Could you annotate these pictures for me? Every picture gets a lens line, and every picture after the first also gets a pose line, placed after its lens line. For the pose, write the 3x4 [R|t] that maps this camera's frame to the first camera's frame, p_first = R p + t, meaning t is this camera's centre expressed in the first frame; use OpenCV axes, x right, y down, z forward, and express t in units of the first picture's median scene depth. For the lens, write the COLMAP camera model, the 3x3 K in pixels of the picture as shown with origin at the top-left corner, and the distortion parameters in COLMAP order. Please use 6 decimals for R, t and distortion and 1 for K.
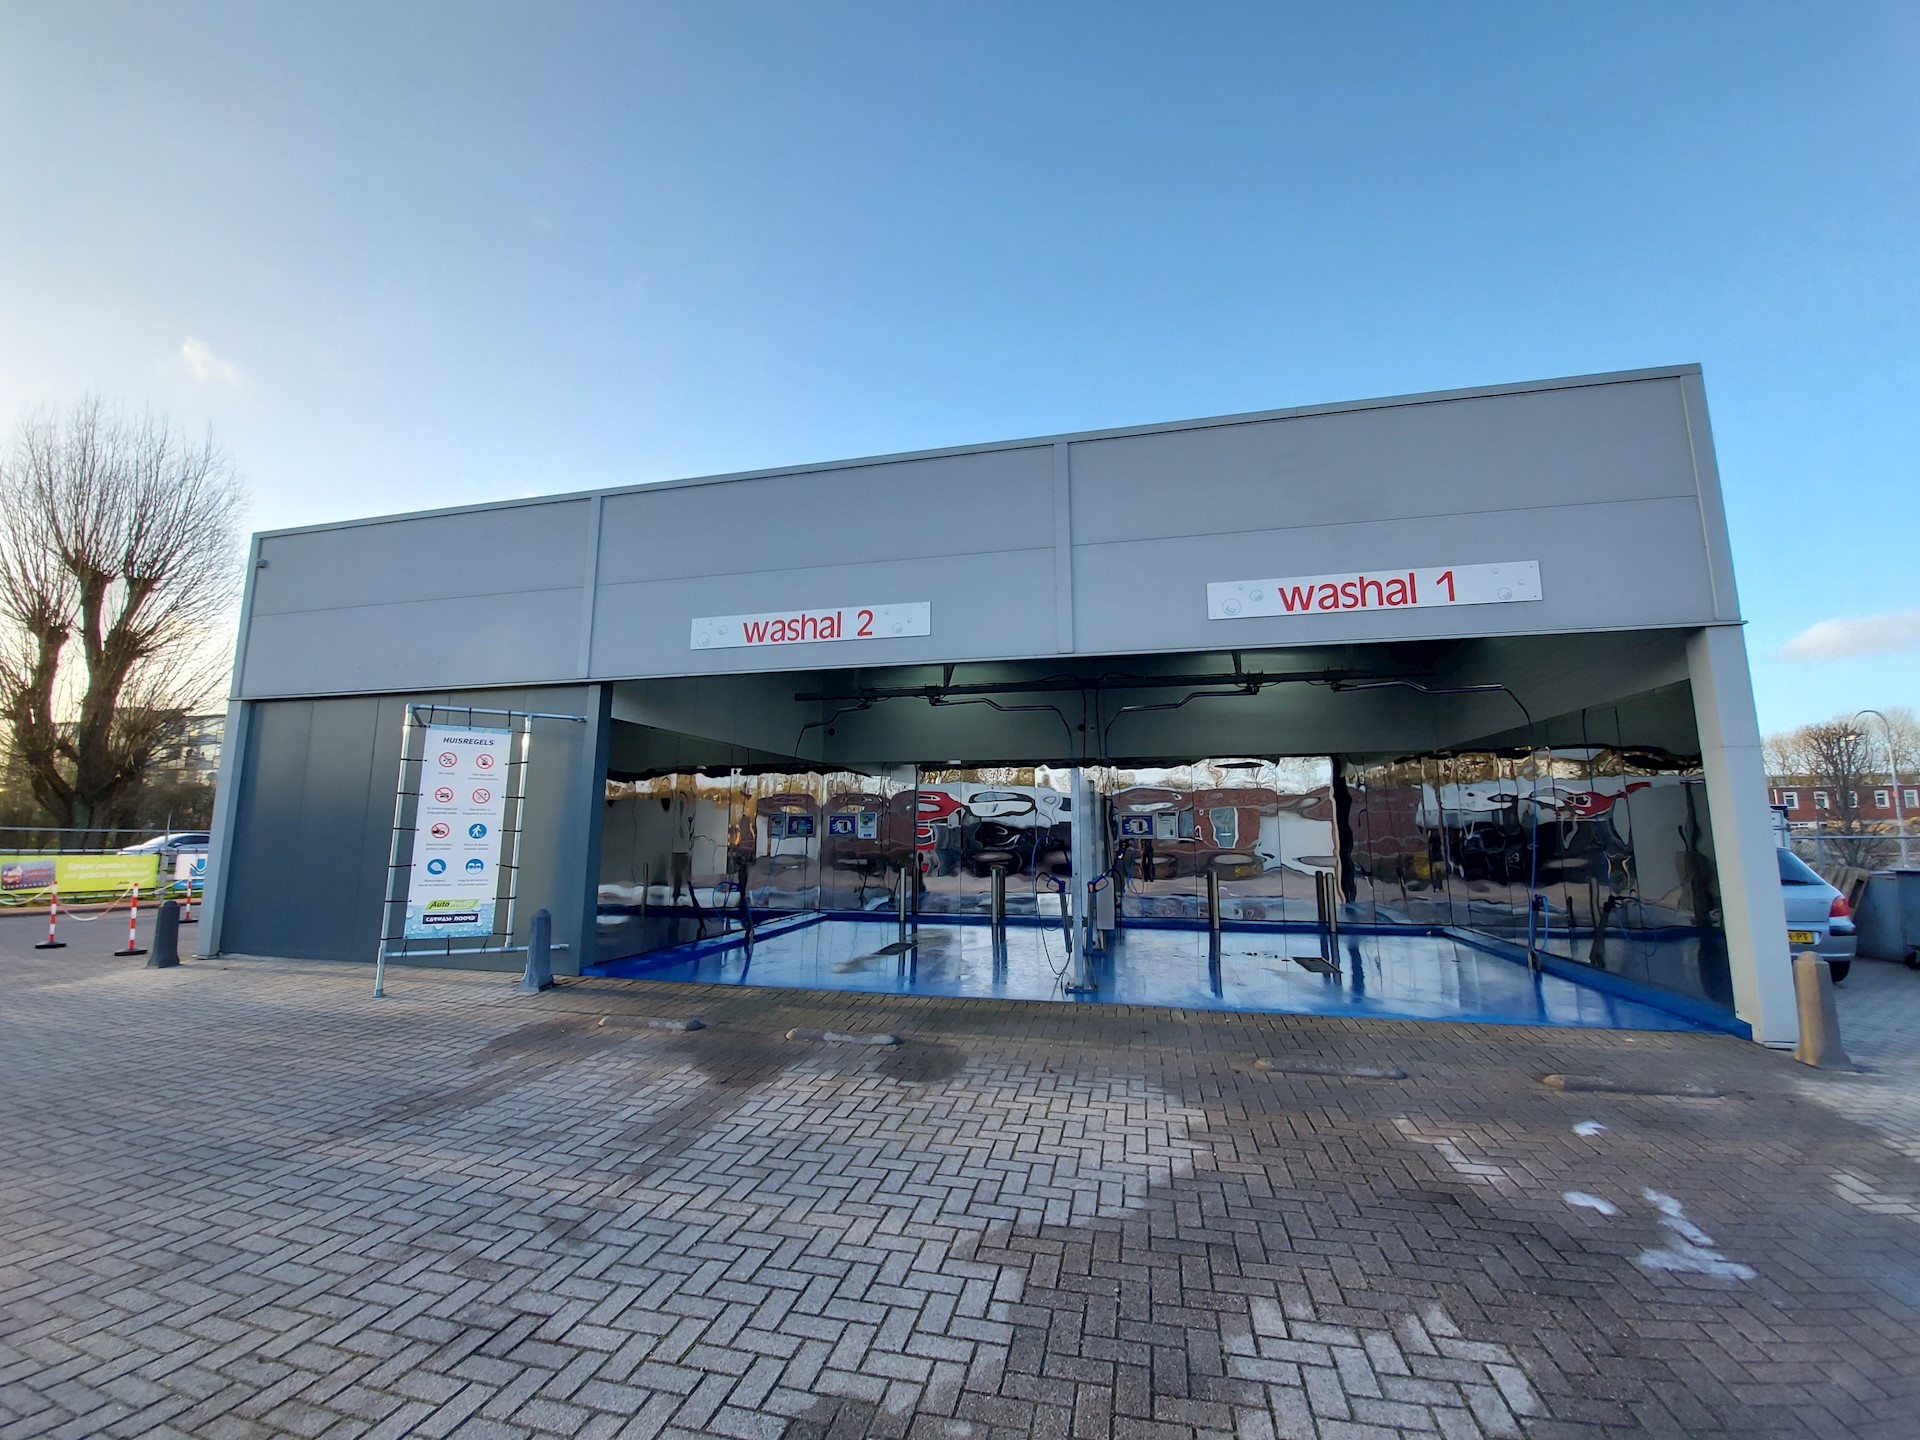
lens RADIAL K [[765.2, 0, 962.0], [0, 765.2, 708.6], [0, 0, 1]] dist [-0.009518, -0.005166]
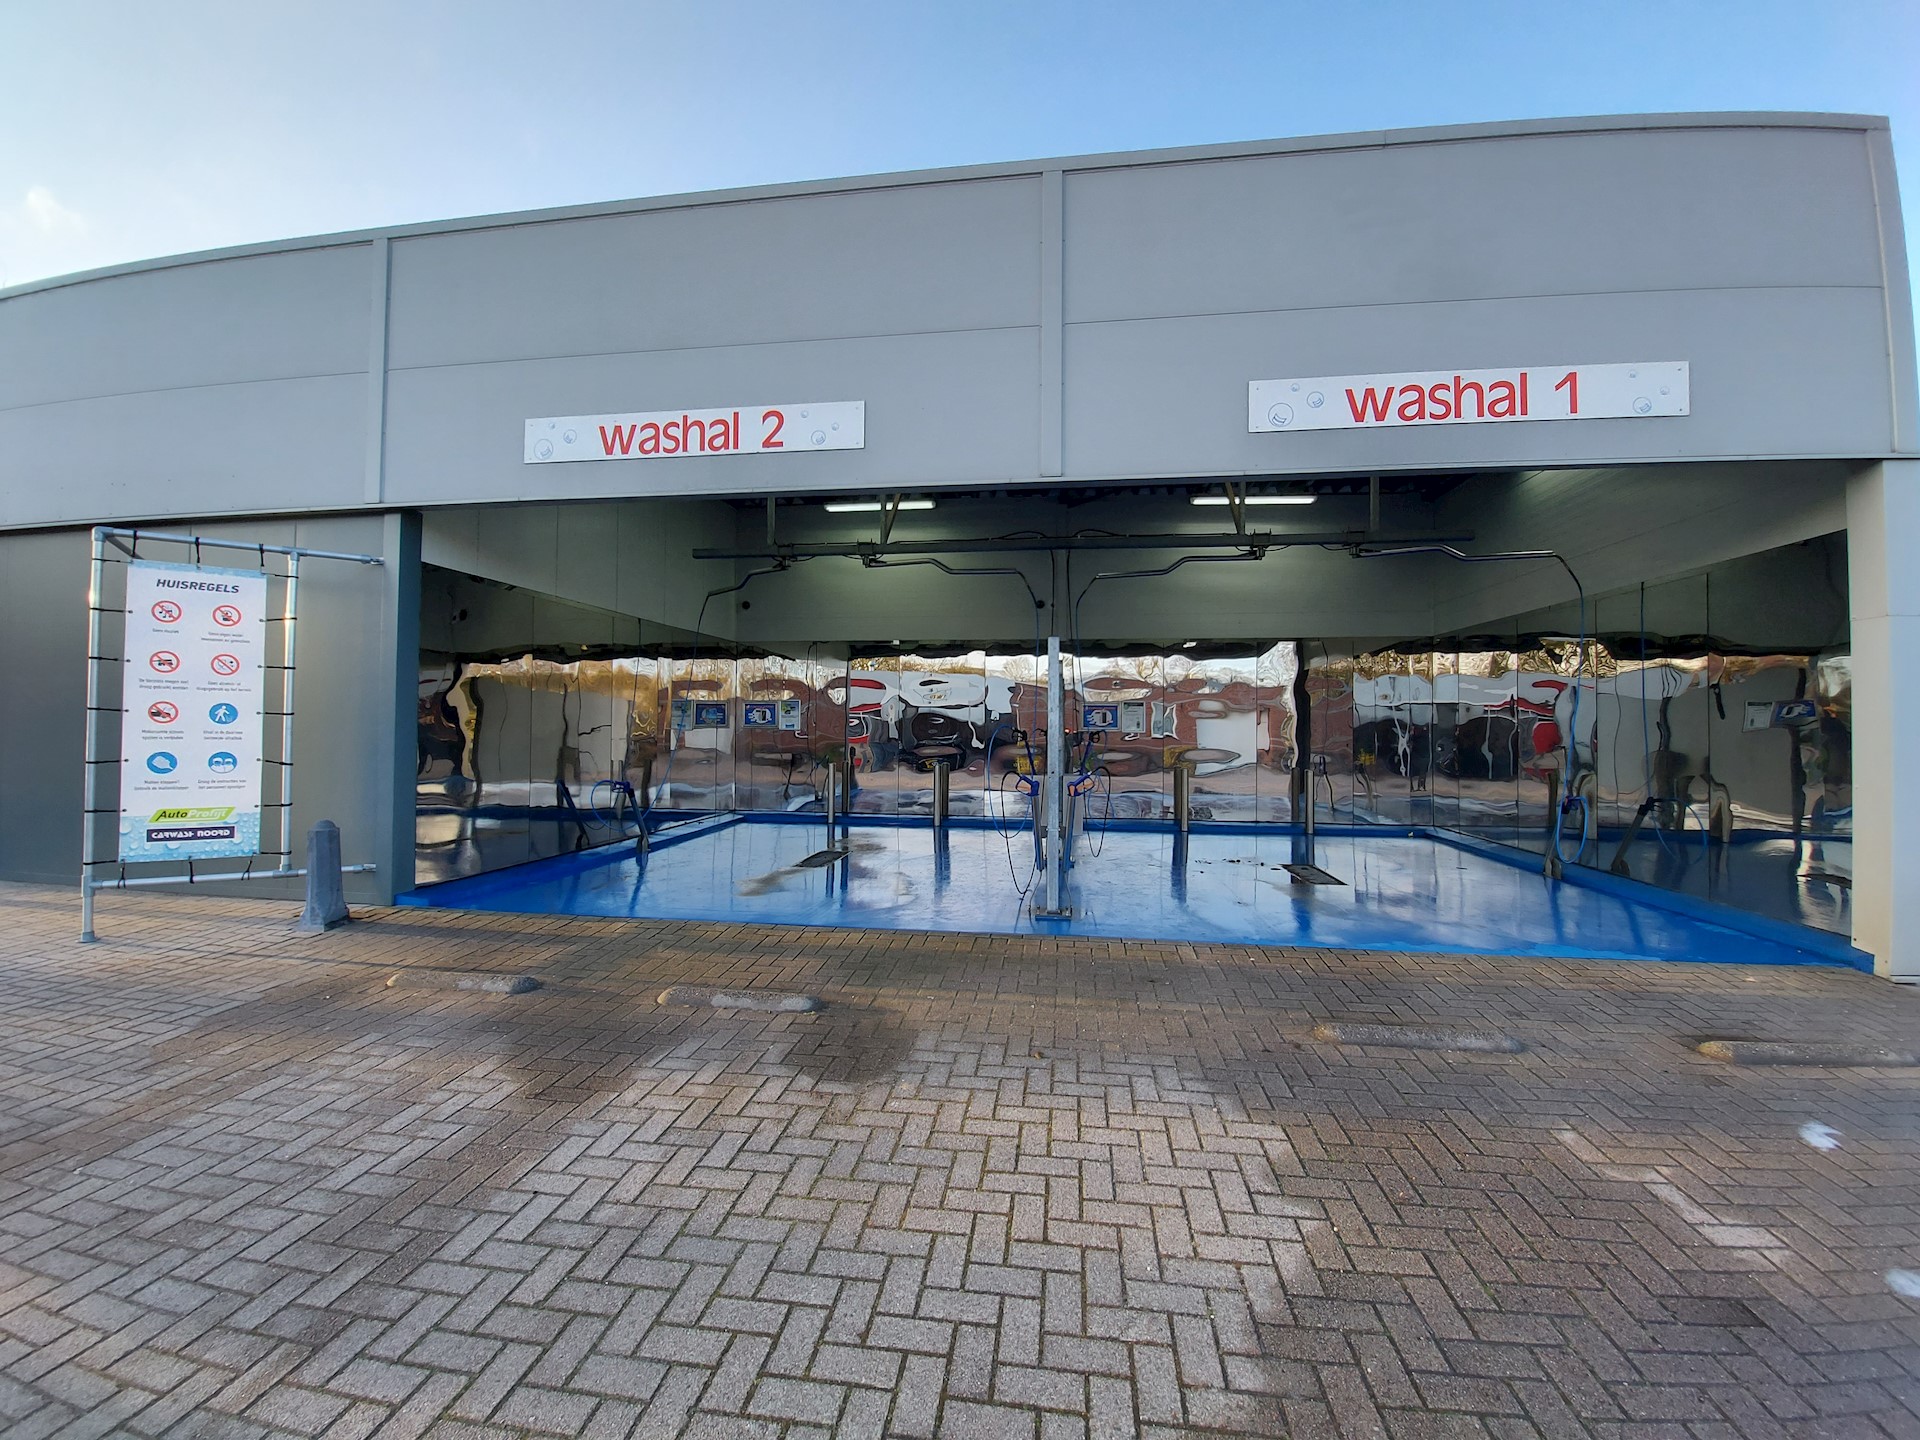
lens RADIAL K [[765.2, 0, 969.2], [0, 765.2, 710.0], [0, 0, 1]] dist [-0.009518, -0.005166]
pose [[0.995269, 0.007255, 0.096891, -0.012323], [-0.020418, 0.990558, 0.135562, 0.054292], [-0.094993, -0.136899, 0.986020, 0.271731]]
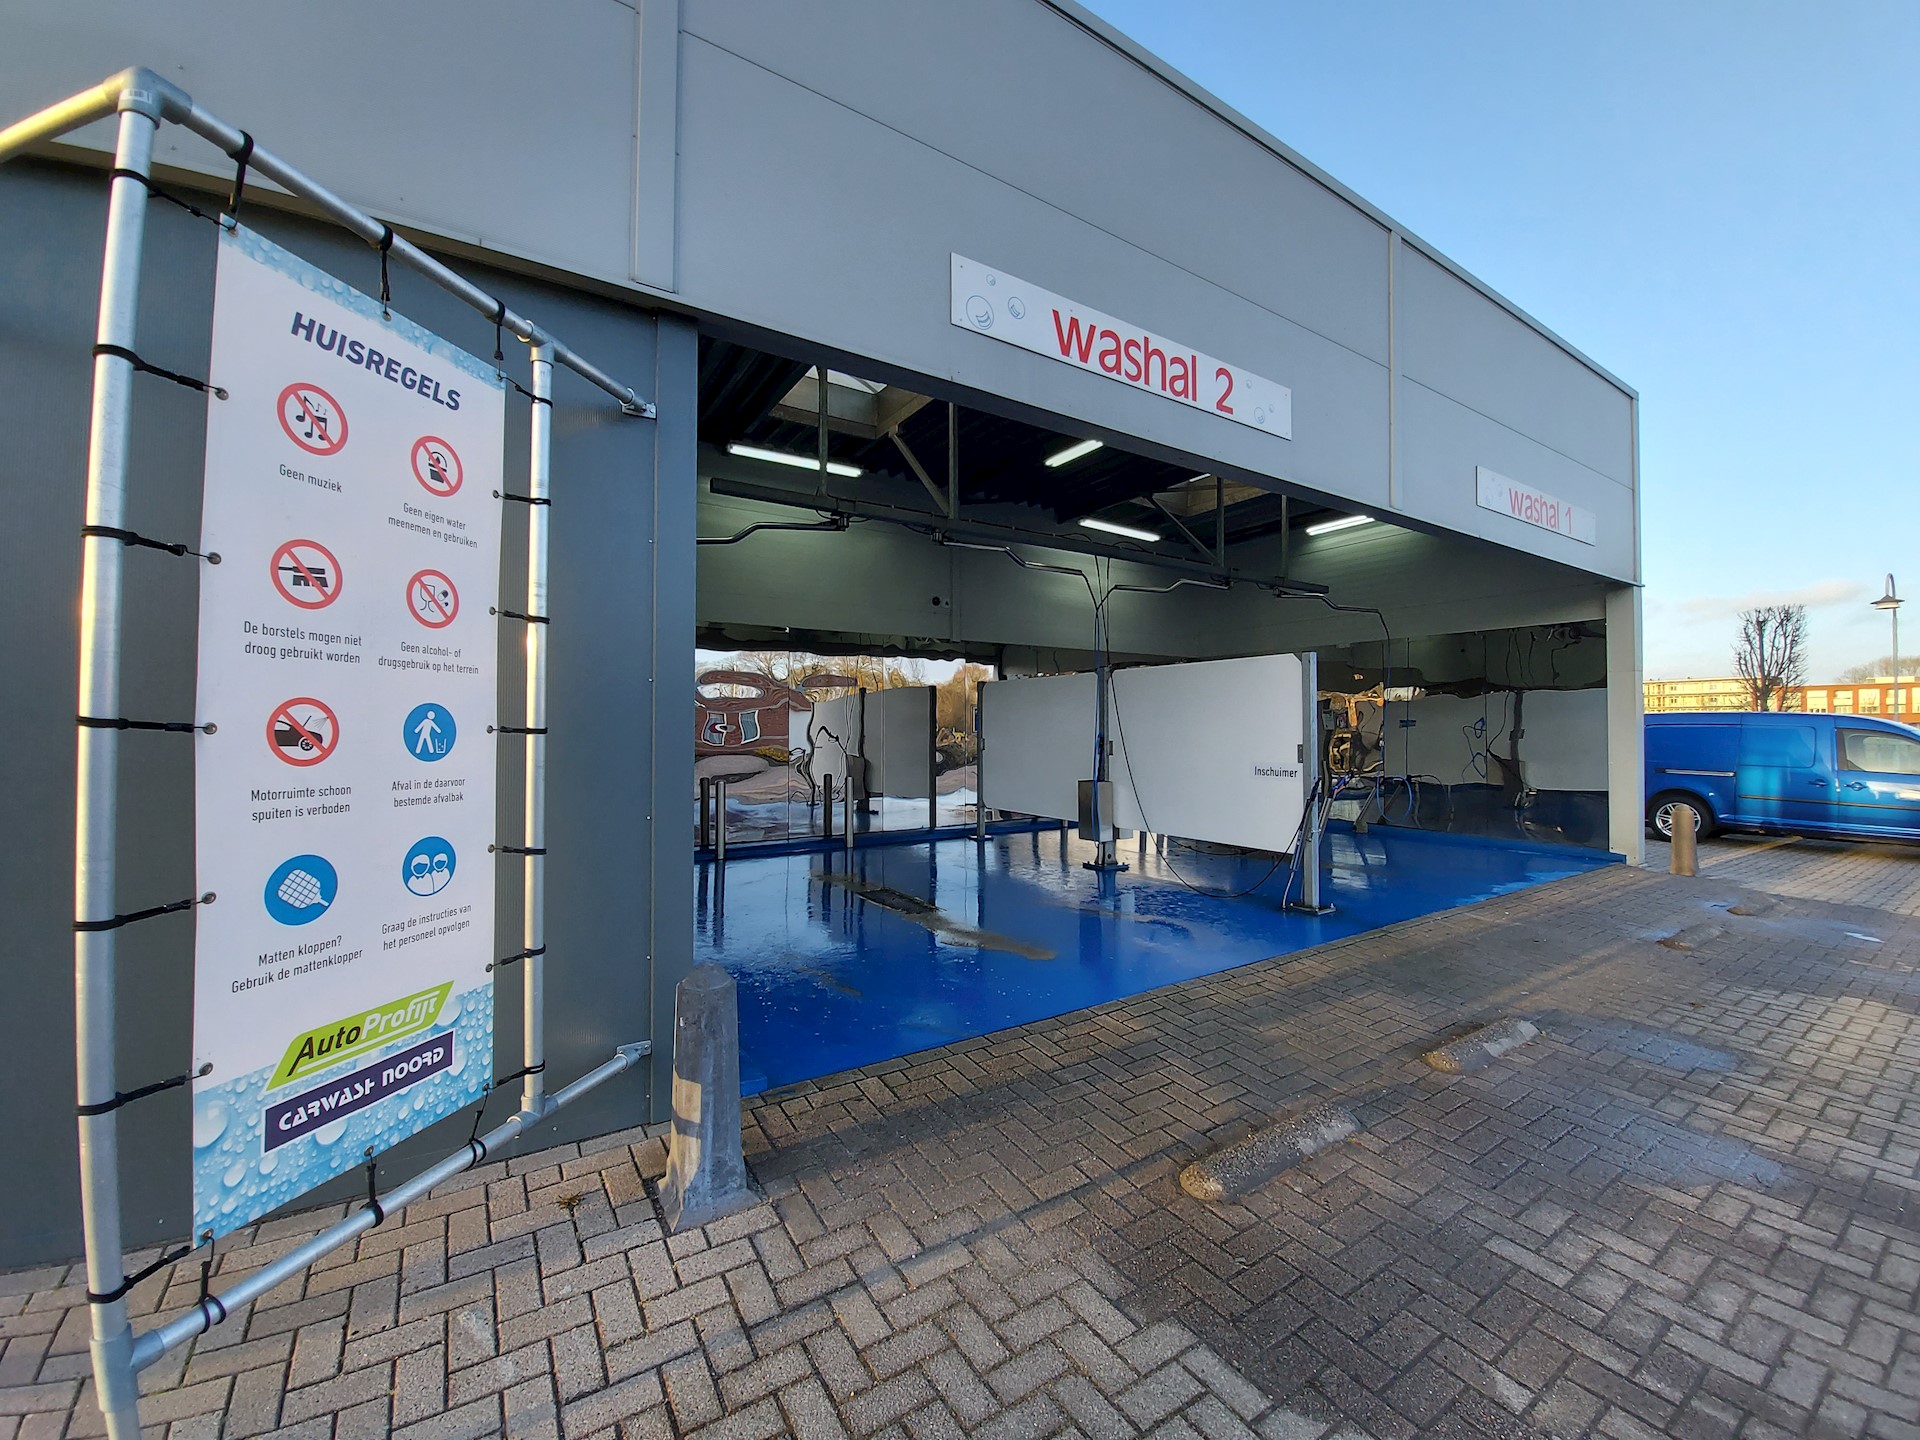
lens RADIAL K [[765.2, 0, 964.5], [0, 765.2, 710.2], [0, 0, 1]] dist [-0.009518, -0.005166]
pose [[0.684802, 0.015002, 0.728575, -0.796480], [-0.117427, 0.988994, 0.090008, 0.123332], [-0.719206, -0.147192, 0.679027, 0.788178]]
